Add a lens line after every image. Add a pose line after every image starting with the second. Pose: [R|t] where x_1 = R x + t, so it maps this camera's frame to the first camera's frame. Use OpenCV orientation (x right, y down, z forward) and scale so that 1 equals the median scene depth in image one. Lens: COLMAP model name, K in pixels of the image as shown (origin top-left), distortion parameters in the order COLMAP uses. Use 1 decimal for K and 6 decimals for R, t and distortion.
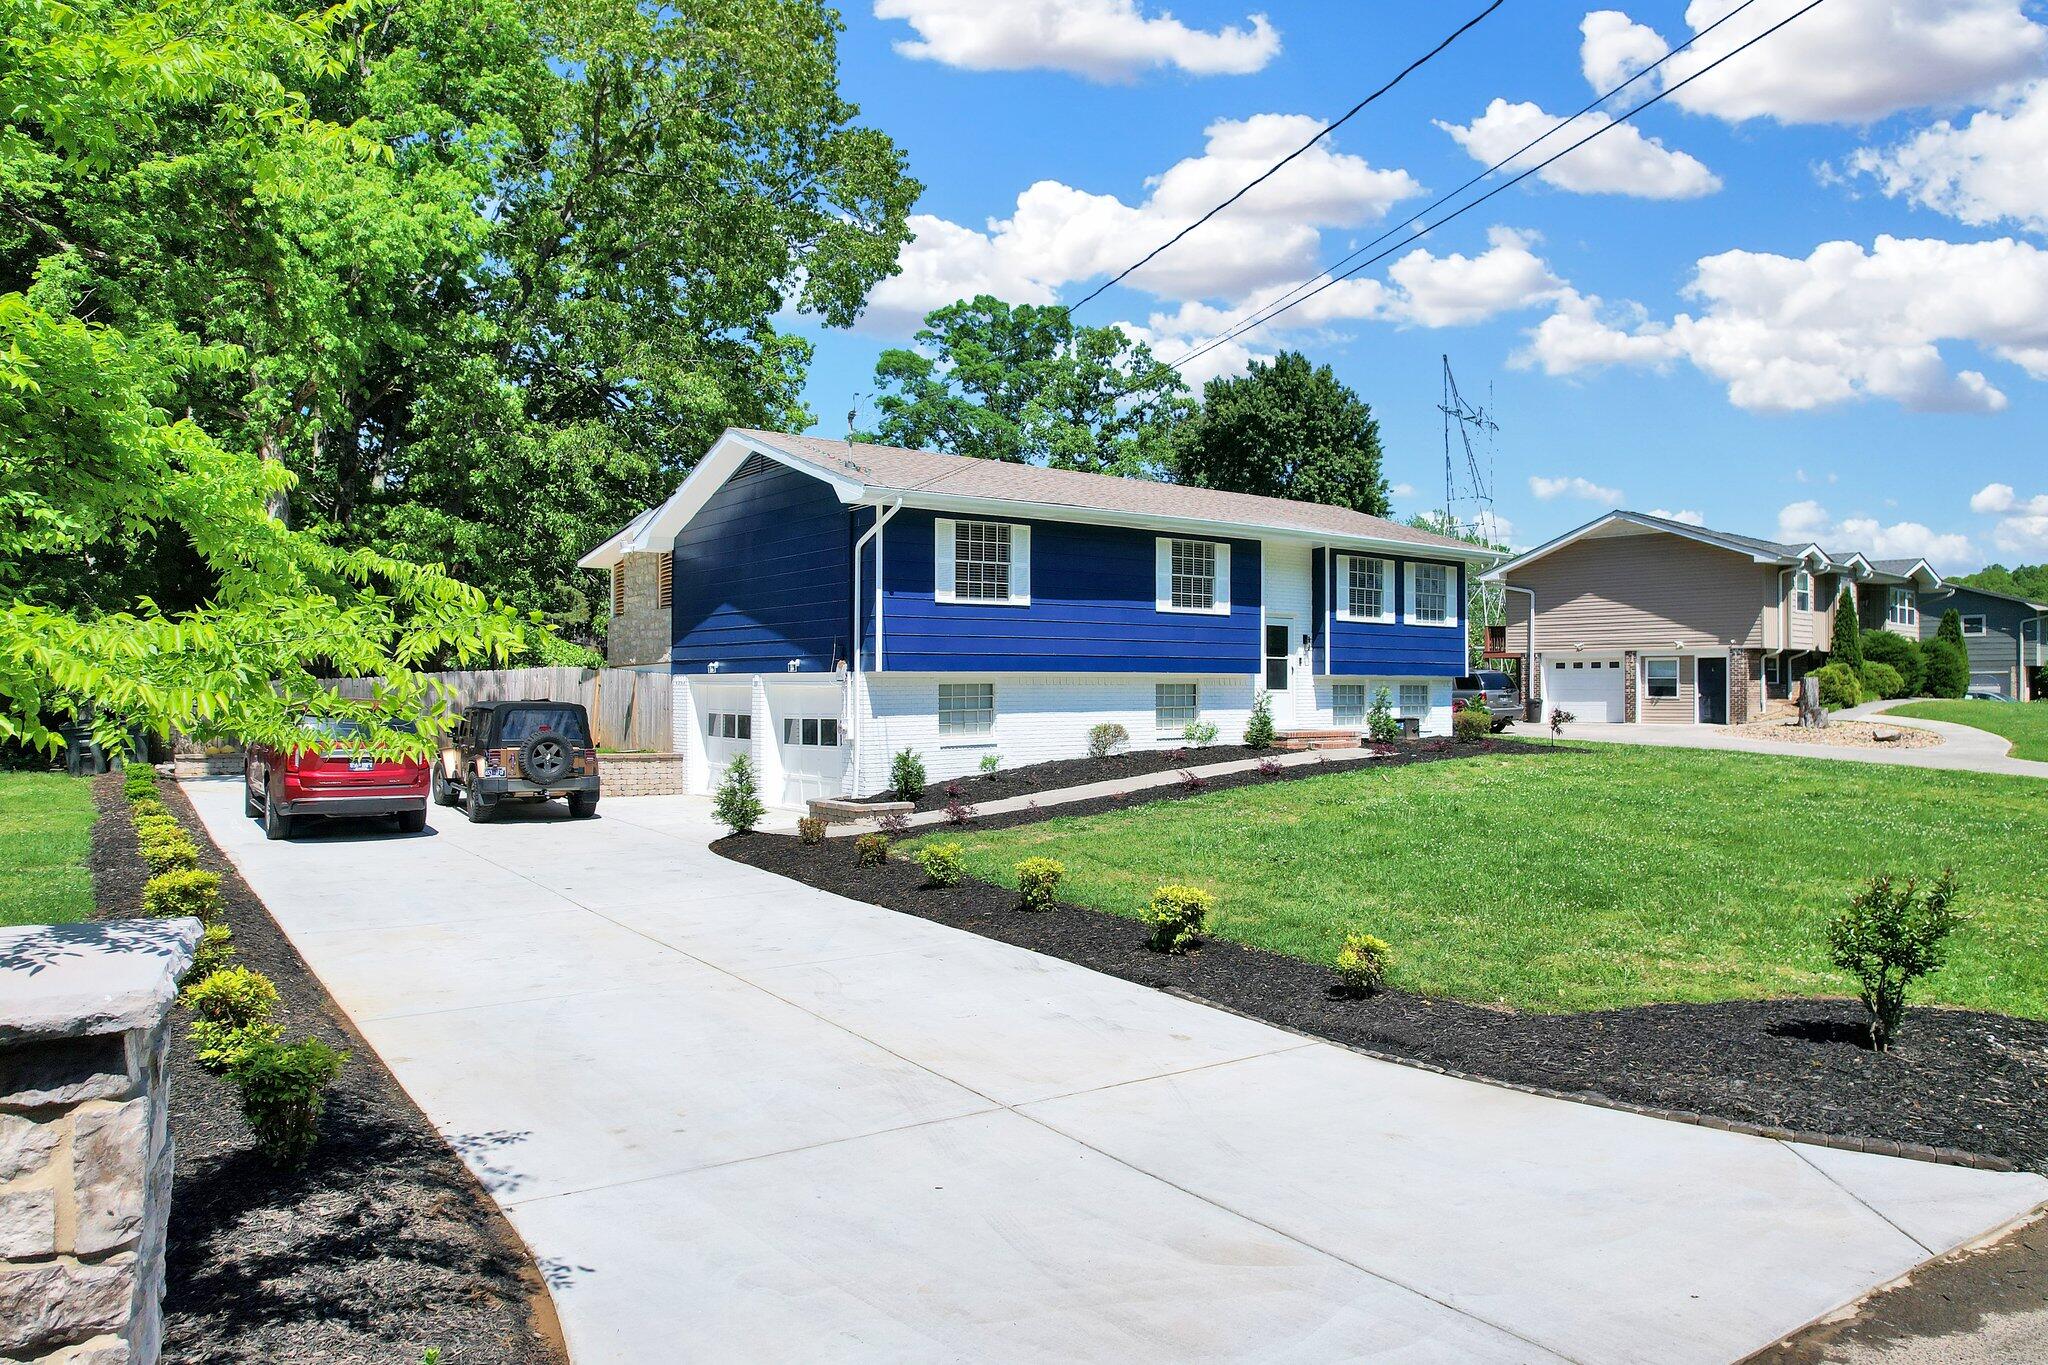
lens RADIAL K [[1307.1, 0, 1027.3], [0, 1307.1, 702.0], [0, 0, 1]] dist [-0.077627, 0.084391]
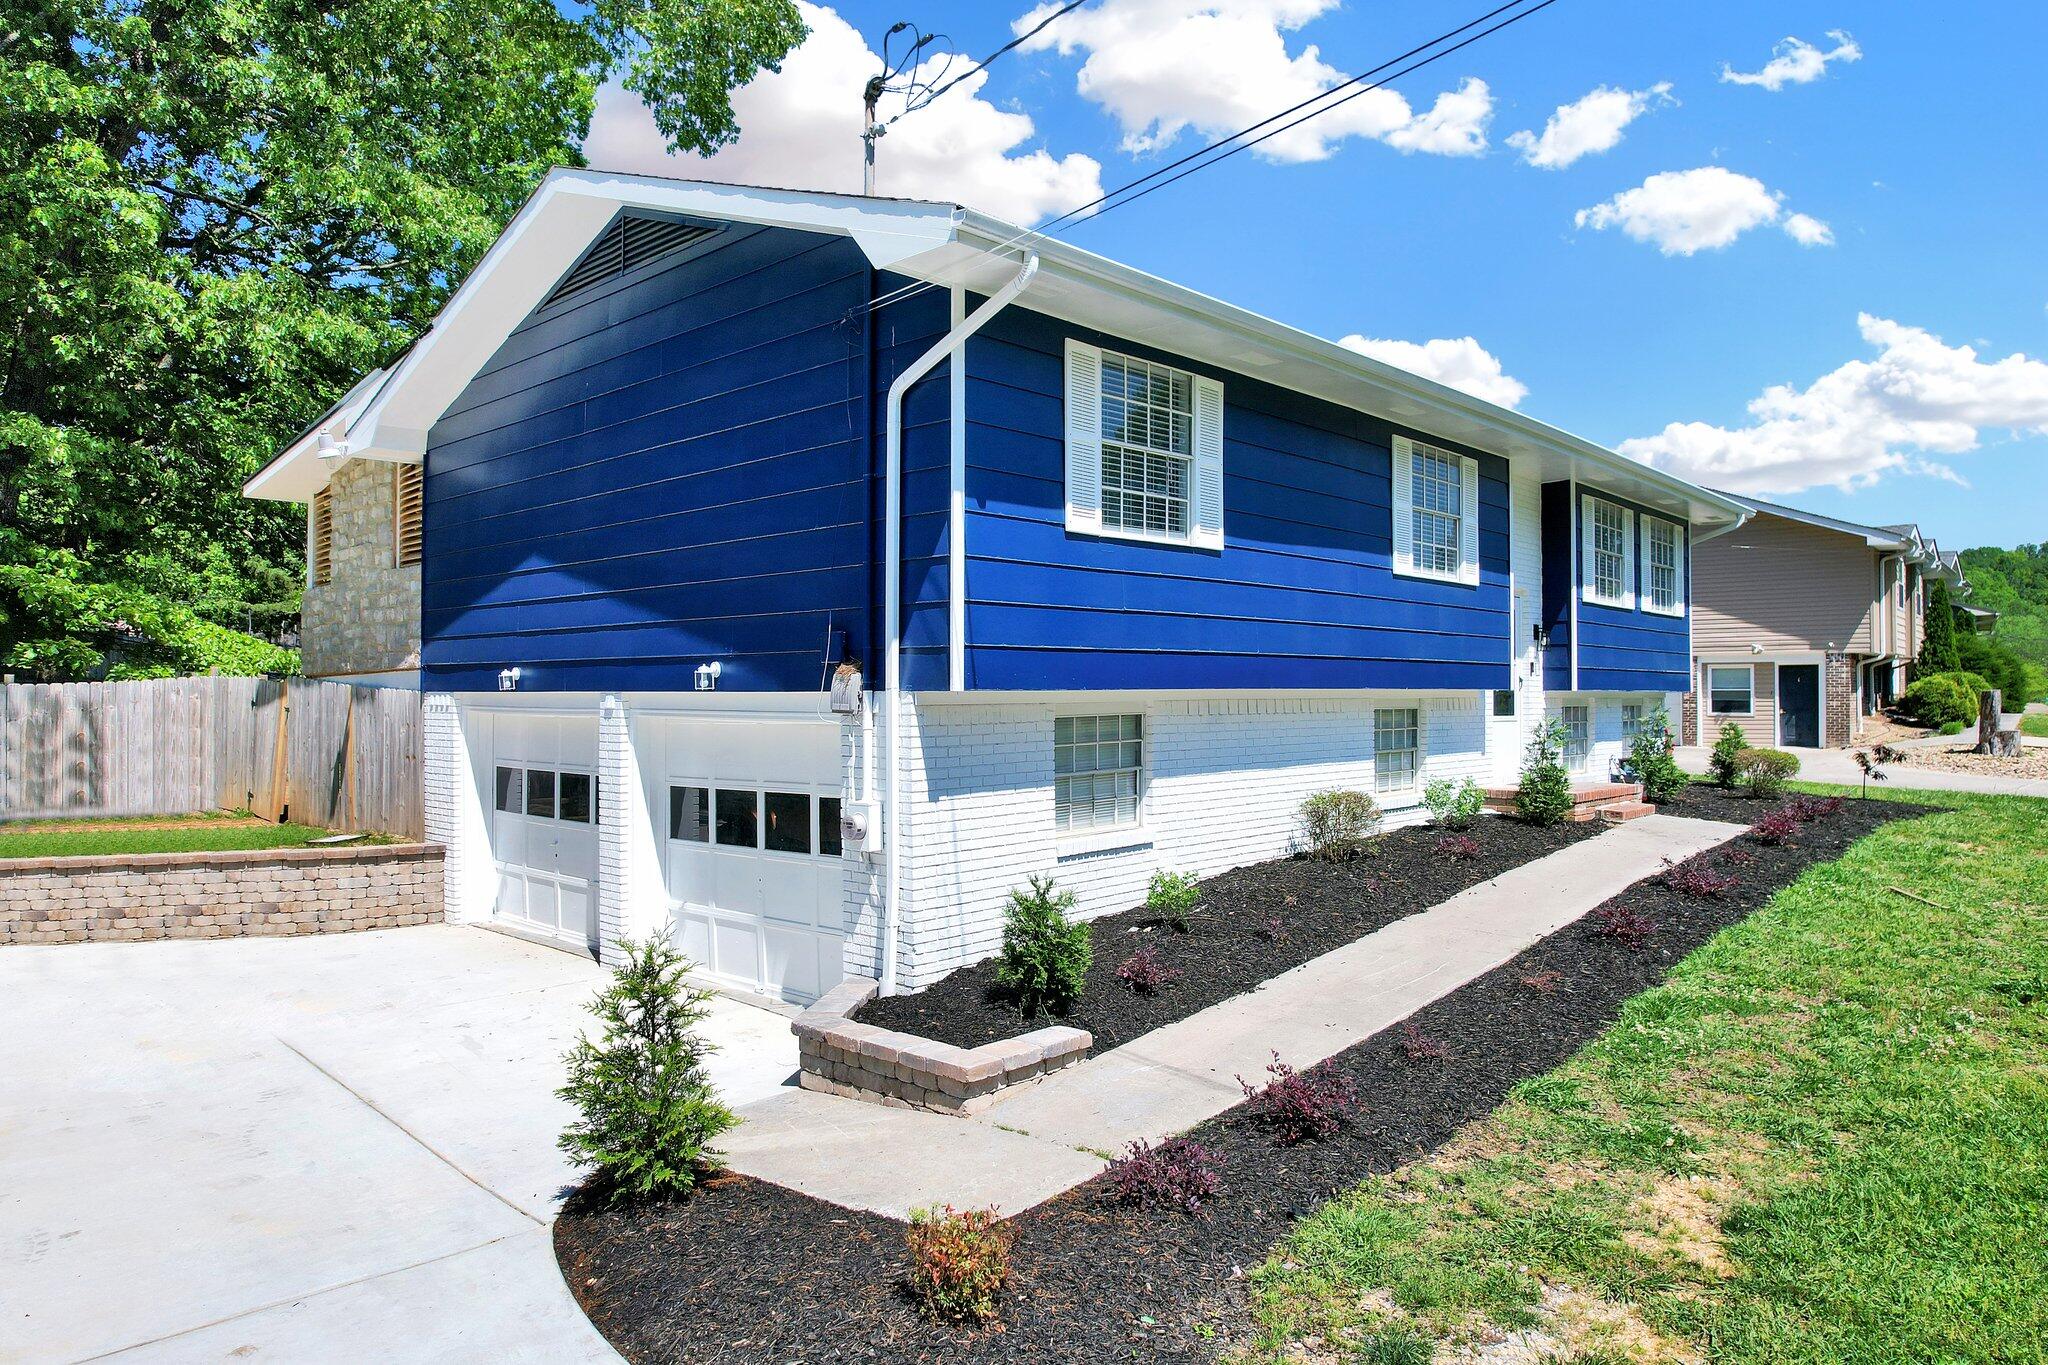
lens RADIAL K [[1307.1, 0, 1027.3], [0, 1307.1, 702.0], [0, 0, 1]] dist [-0.077627, 0.084391]
pose [[0.985098, -0.002771, 0.171971, -0.133589], [0.003785, 0.999977, -0.005568, -0.014466], [-0.171951, 0.006136, 0.985086, 0.484754]]
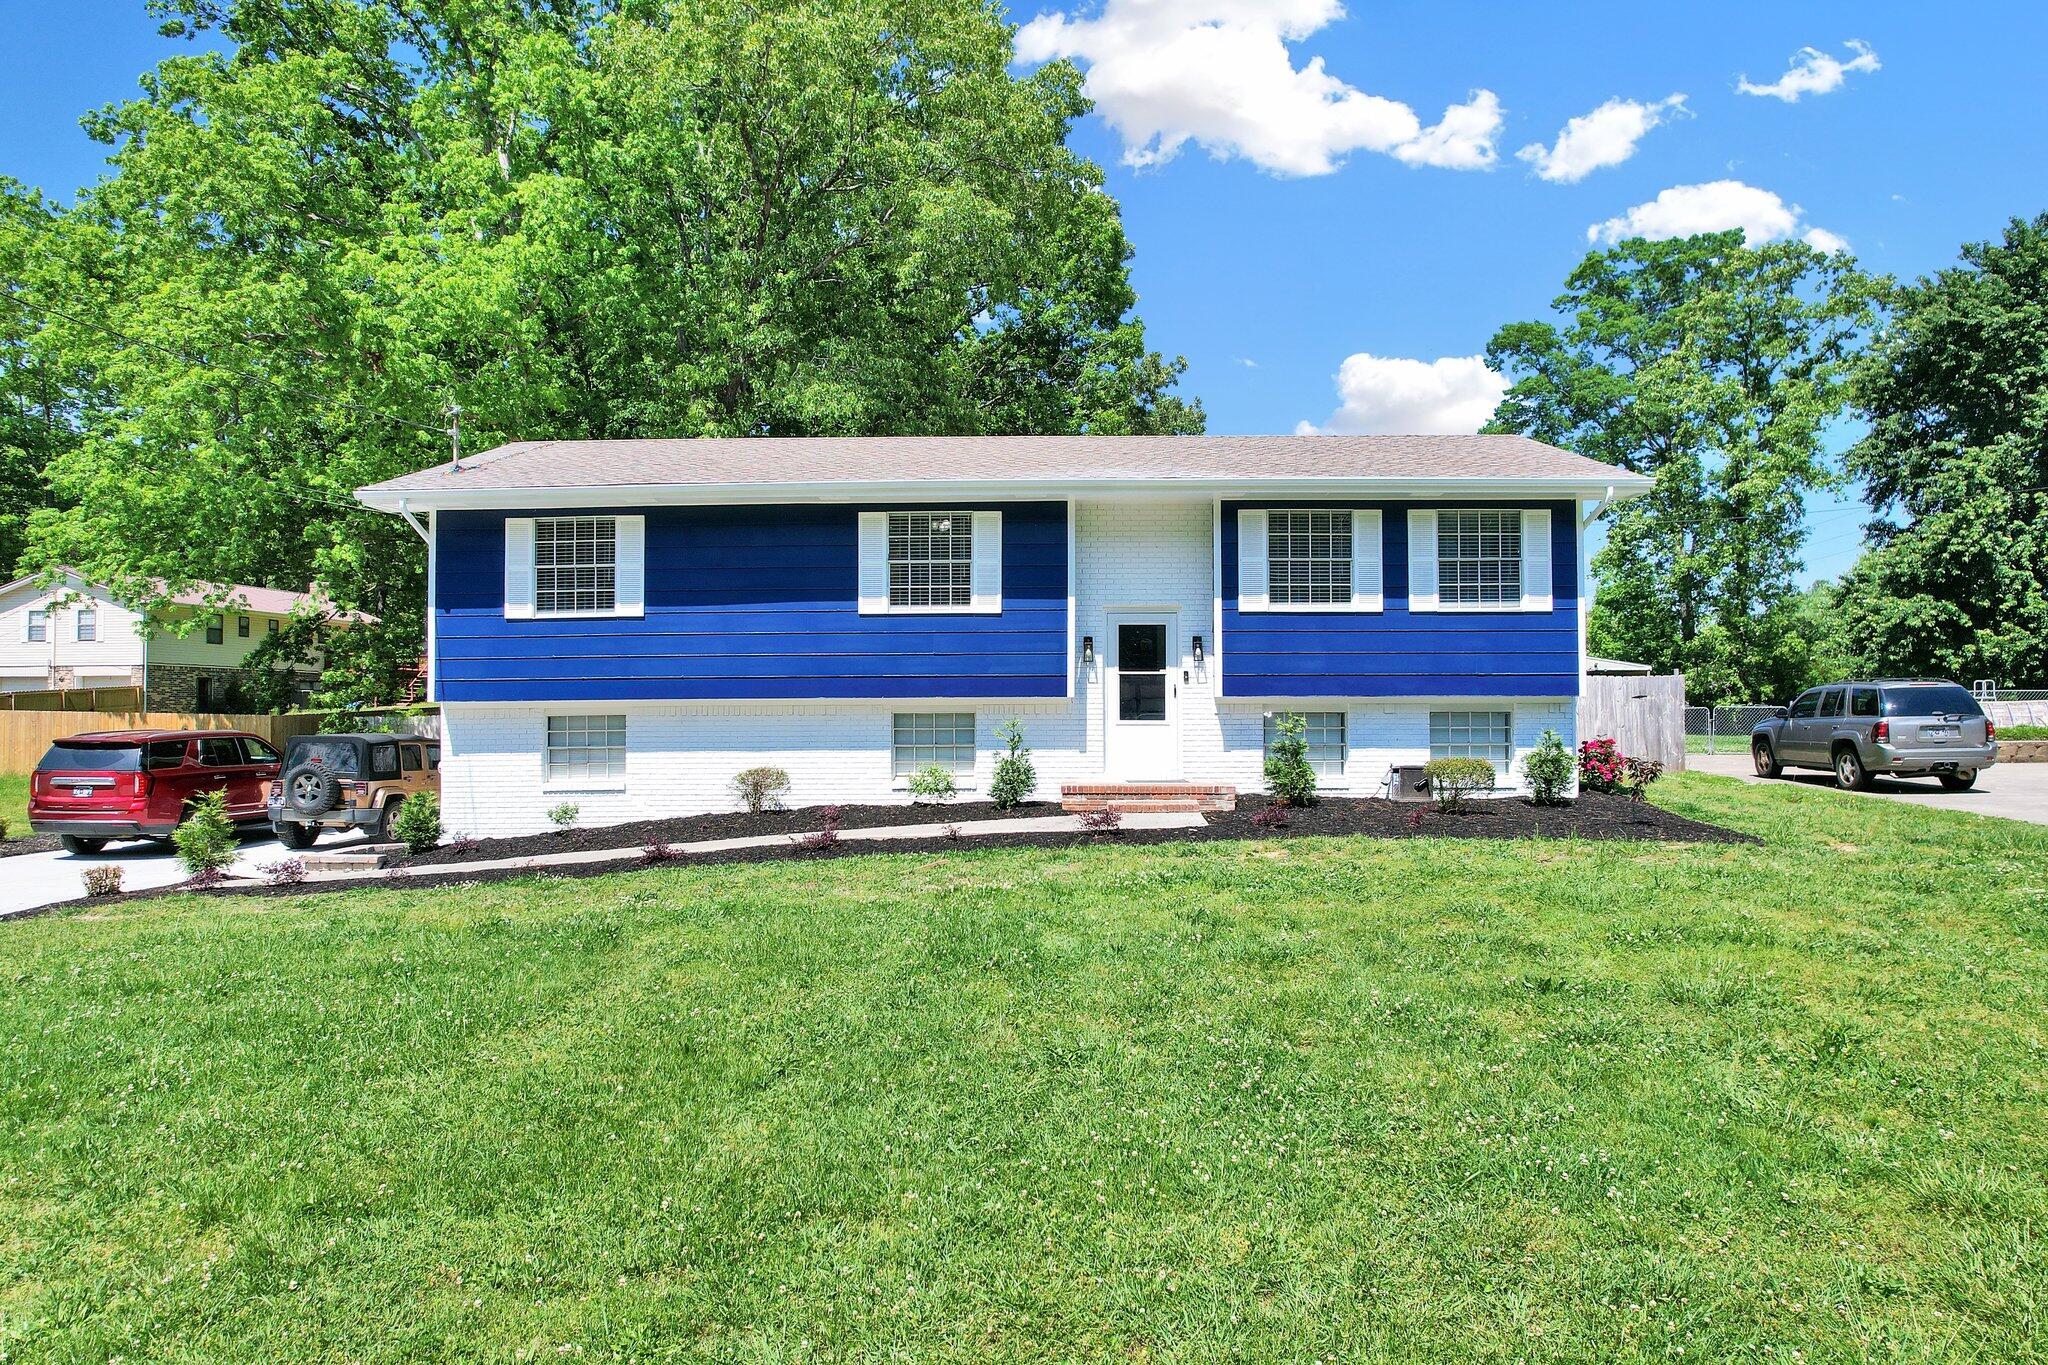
lens RADIAL K [[1303.7, 0, 1024.0], [0, 1303.7, 682.5], [0, 0, 1]] dist [-0.078790, 0.073429]
pose [[0.789306, -0.019760, -0.613682, 0.591619], [-0.001523, 0.999416, -0.034140, -0.006254], [0.613998, 0.027882, 0.788815, 0.465809]]
